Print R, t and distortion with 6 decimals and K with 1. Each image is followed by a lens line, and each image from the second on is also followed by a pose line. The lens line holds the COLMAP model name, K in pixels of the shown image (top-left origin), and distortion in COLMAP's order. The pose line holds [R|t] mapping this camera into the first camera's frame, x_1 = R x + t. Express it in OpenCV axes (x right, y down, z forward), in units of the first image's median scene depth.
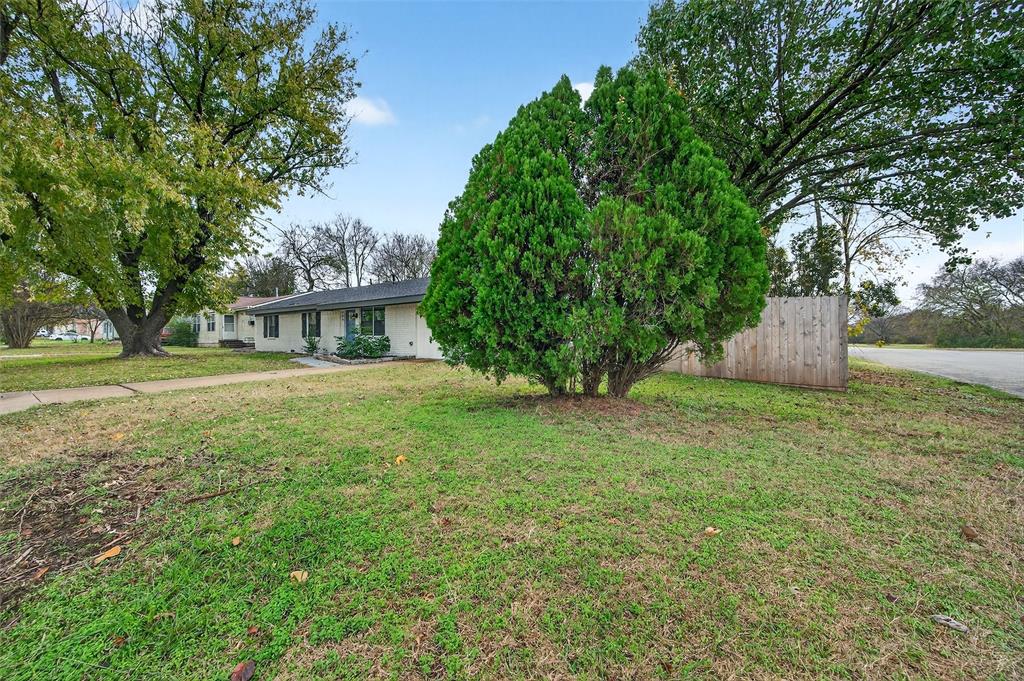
lens RADIAL K [[396.2, 0, 513.3], [0, 396.2, 339.9], [0, 0, 1]] dist [0.000449, -0.000185]
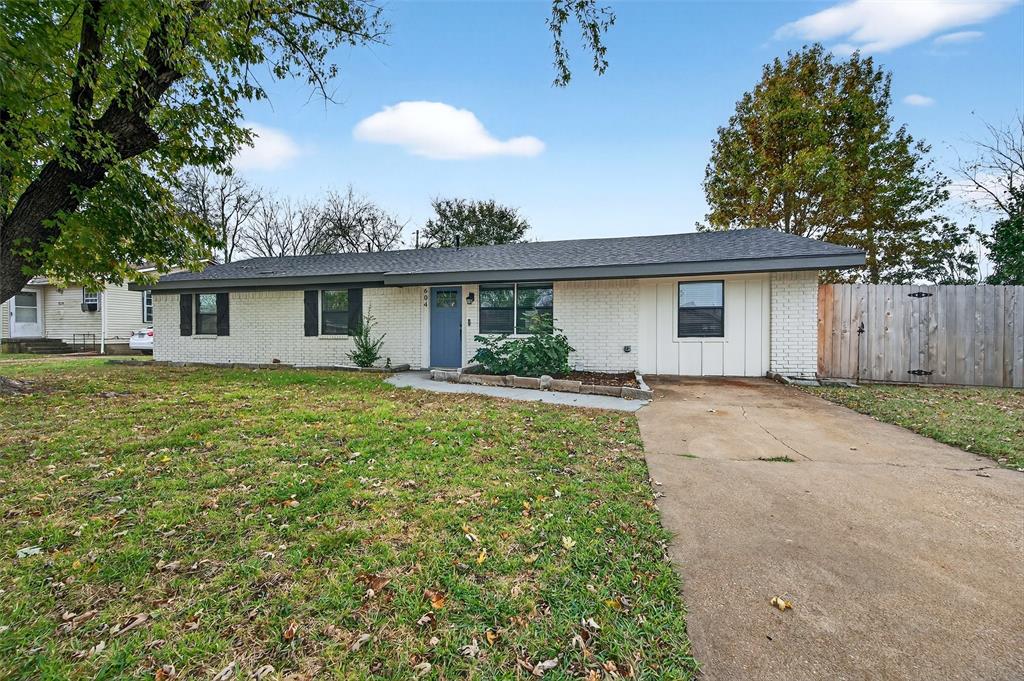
lens RADIAL K [[396.2, 0, 511.1], [0, 396.2, 343.5], [0, 0, 1]] dist [0.000449, -0.000185]
pose [[0.933057, 0.003259, 0.359715, -0.583666], [-0.005592, 0.999970, 0.005447, 0.000606], [-0.359686, -0.007094, 0.933046, 0.497054]]
